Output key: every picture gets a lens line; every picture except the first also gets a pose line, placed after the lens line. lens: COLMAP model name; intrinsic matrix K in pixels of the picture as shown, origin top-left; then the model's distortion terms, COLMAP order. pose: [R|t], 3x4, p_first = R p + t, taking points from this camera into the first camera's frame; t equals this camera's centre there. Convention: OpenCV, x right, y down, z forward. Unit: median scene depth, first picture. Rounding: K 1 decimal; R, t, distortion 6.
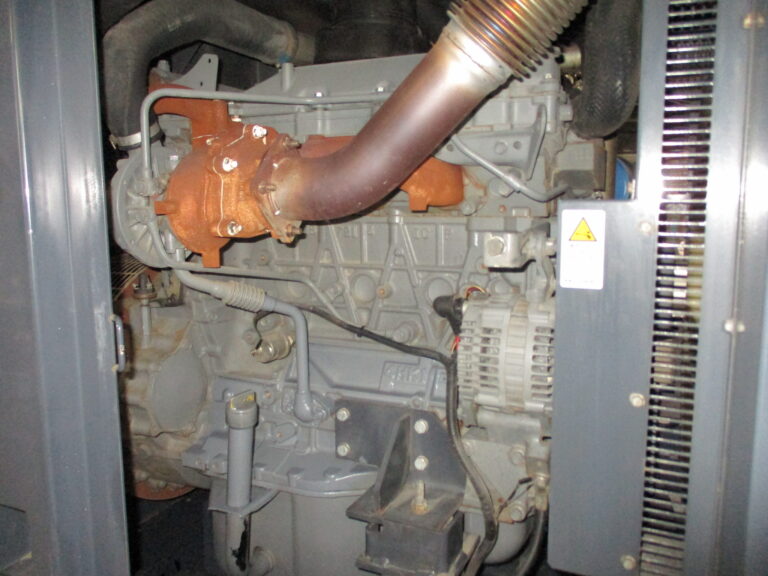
lens RADIAL K [[630.4, 0, 384.3], [0, 630.4, 287.8], [0, 0, 1]] dist [-0.020442, -0.005258]
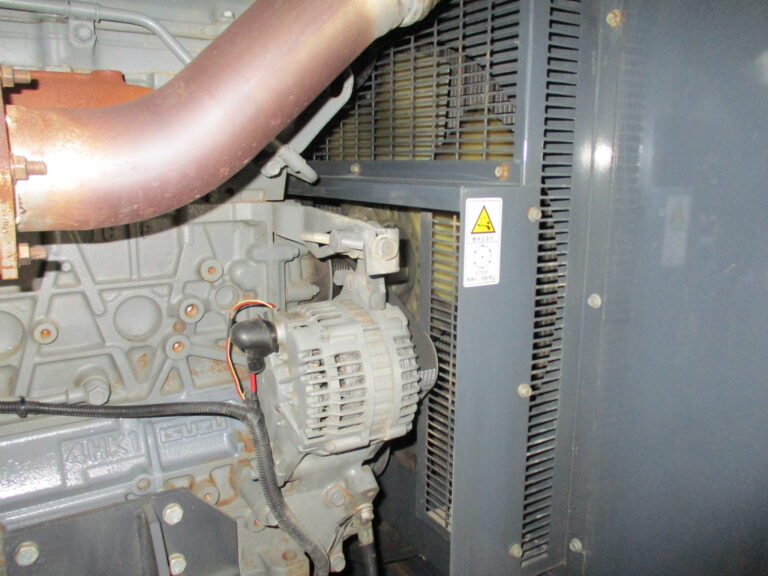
lens RADIAL K [[630.4, 0, 385.4], [0, 630.4, 285.4], [0, 0, 1]] dist [-0.020442, -0.005258]
pose [[0.565313, -0.153750, 0.810421, -0.328366], [0.111094, 0.987716, 0.109891, -0.076748], [-0.817361, 0.027911, 0.575449, 0.407715]]
